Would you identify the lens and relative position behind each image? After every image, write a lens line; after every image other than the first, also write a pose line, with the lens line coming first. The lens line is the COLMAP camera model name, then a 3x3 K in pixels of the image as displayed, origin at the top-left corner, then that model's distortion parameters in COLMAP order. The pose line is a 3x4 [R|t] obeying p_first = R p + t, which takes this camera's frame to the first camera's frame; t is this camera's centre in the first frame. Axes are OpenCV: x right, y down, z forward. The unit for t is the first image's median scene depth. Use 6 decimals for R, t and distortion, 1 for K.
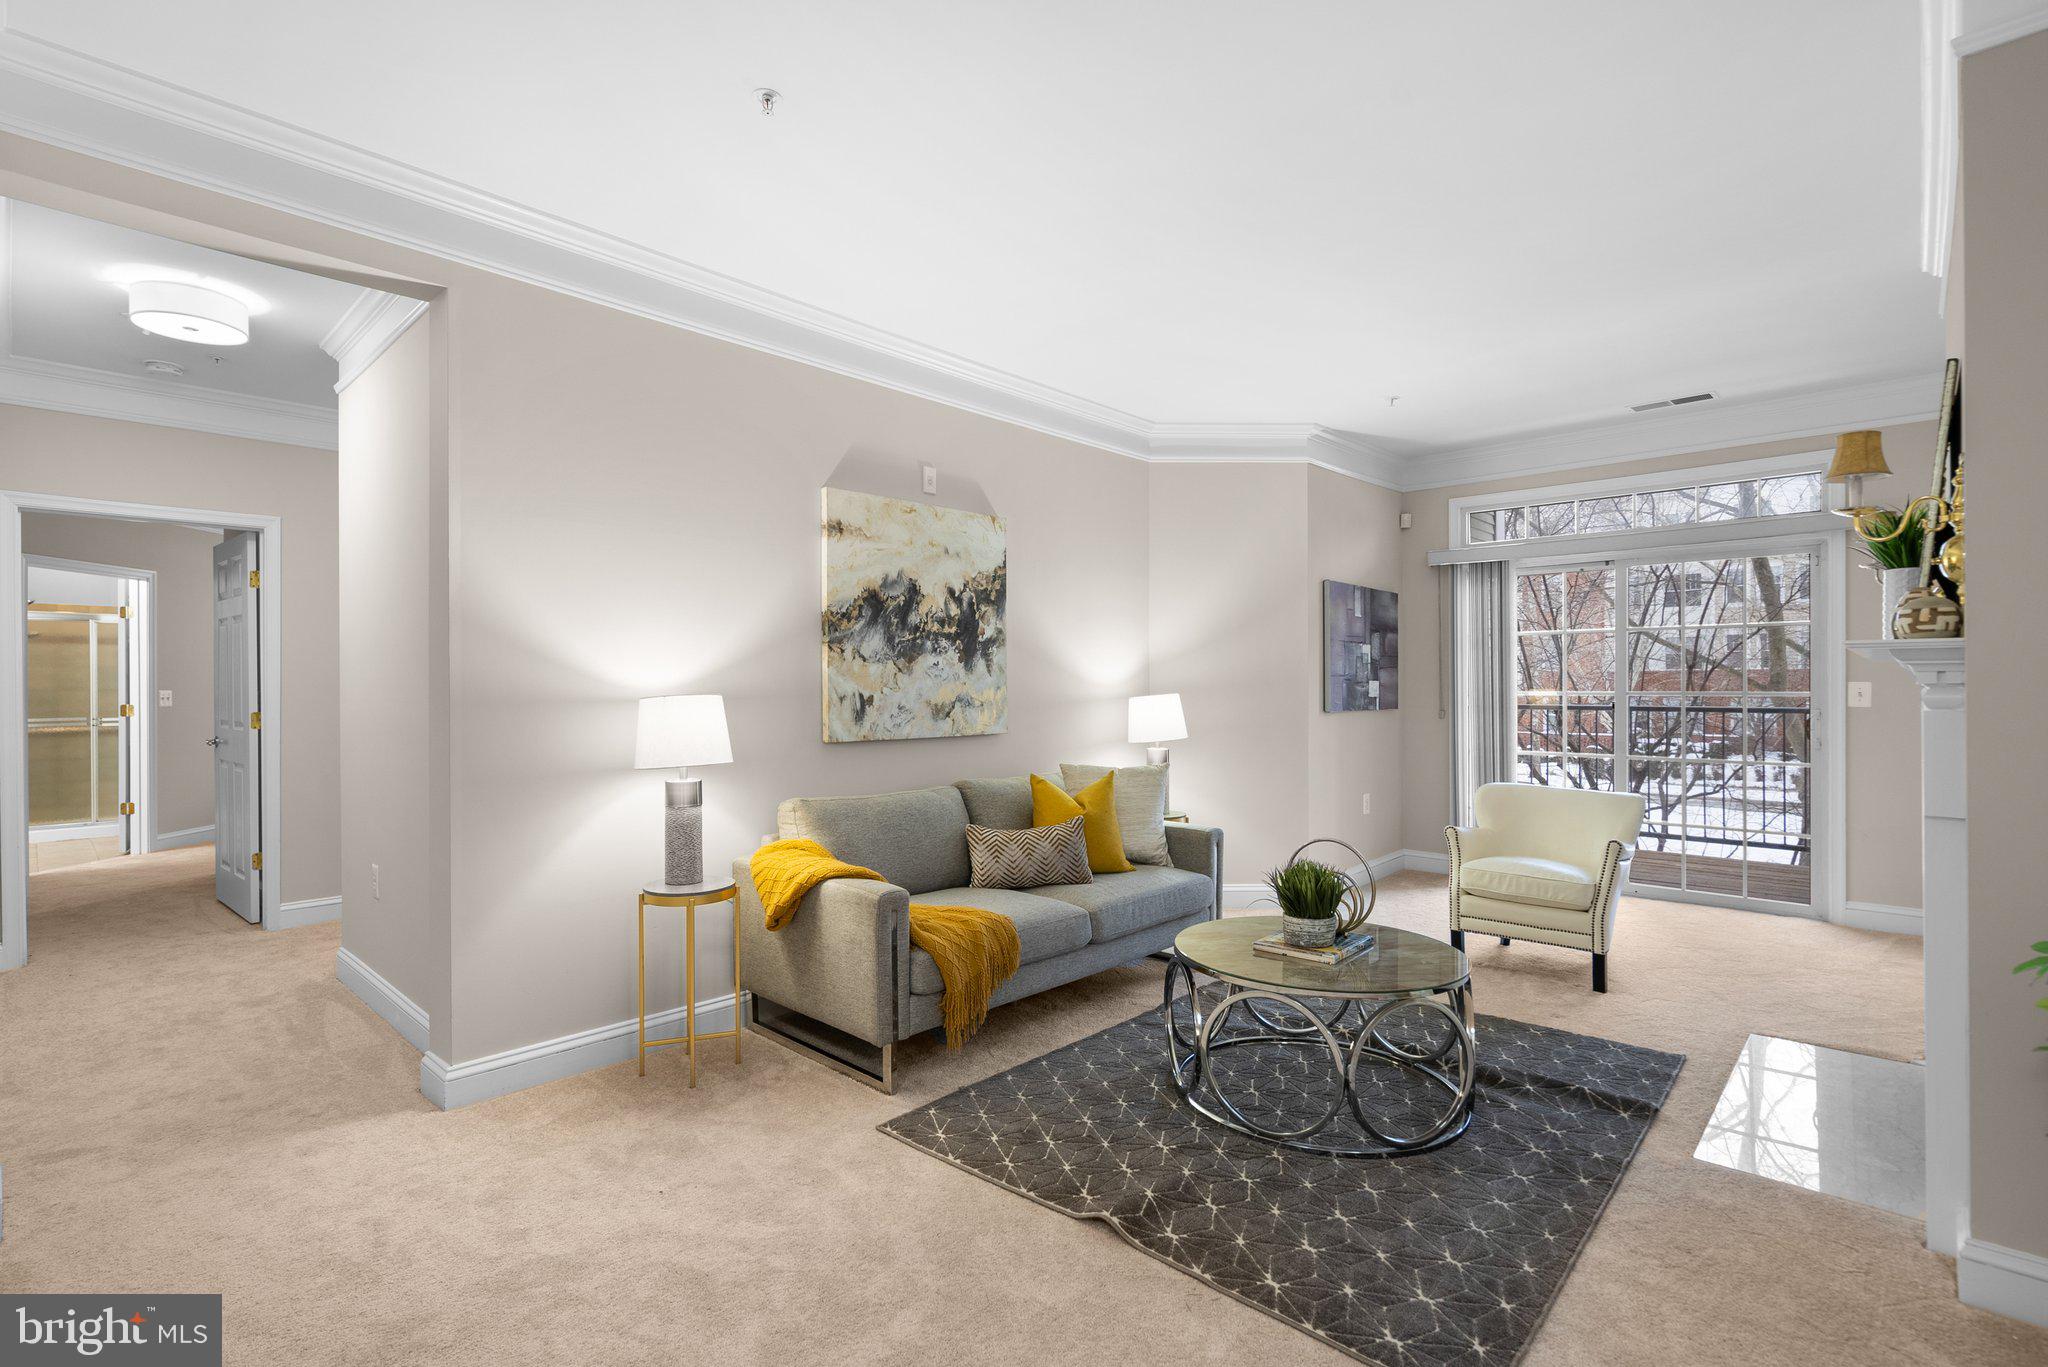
lens RADIAL K [[950.8, 0, 1022.7], [0, 950.8, 681.2], [0, 0, 1]] dist [-0.002189, 0.001999]
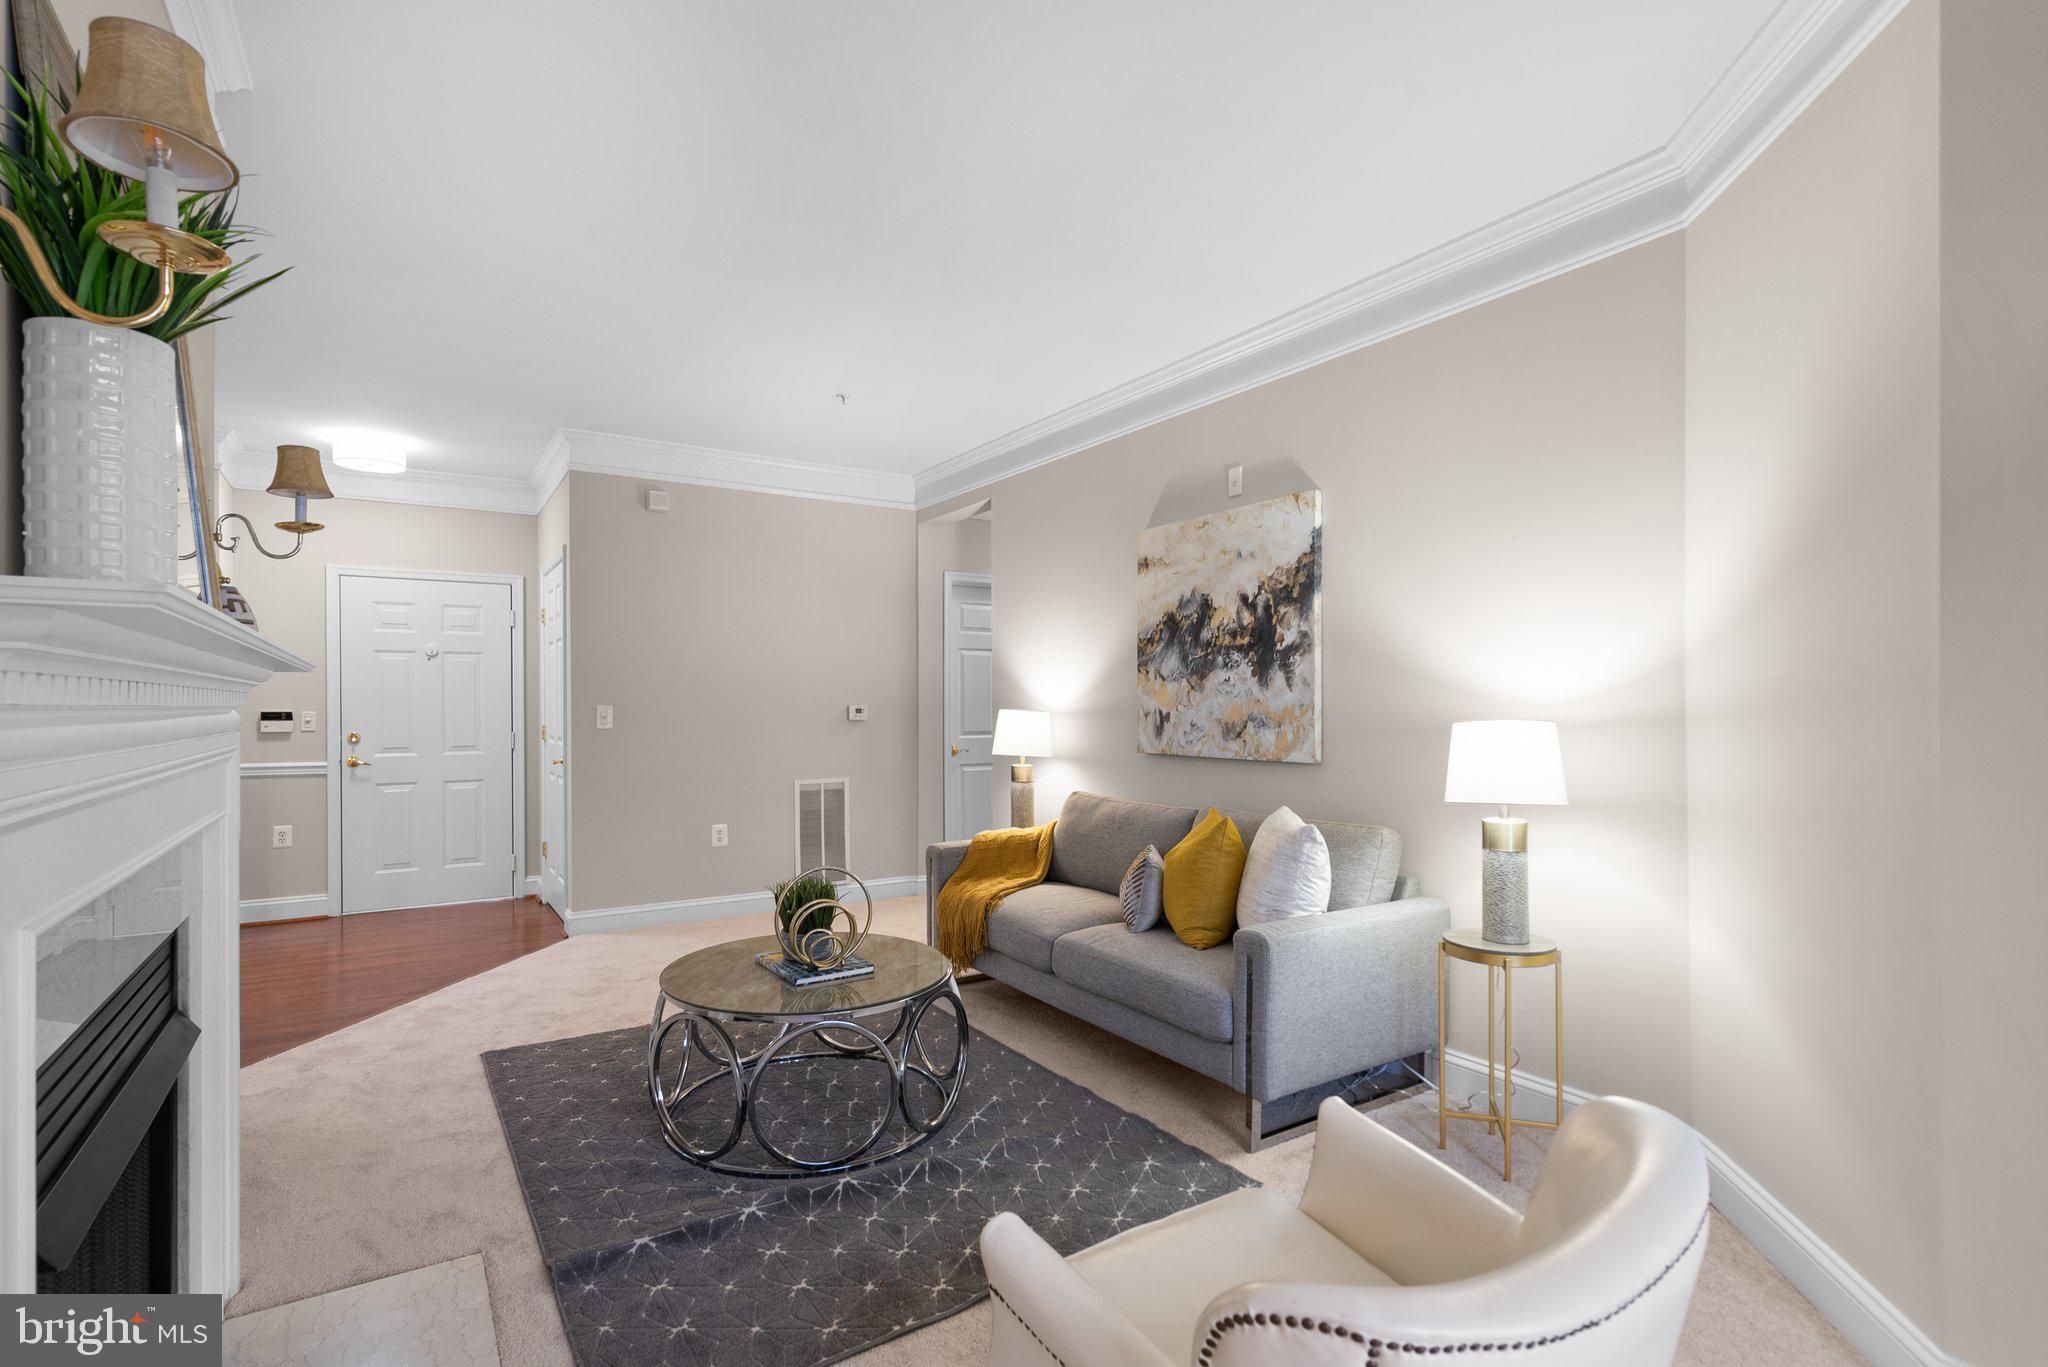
lens RADIAL K [[950.8, 0, 1001.6], [0, 950.8, 701.3], [0, 0, 1]] dist [-0.002189, 0.001999]
pose [[-0.237288, -0.006576, -0.971417, 0.865171], [0.001921, 0.999972, -0.007238, 0.009351], [0.971438, -0.003584, -0.237268, 1.007032]]
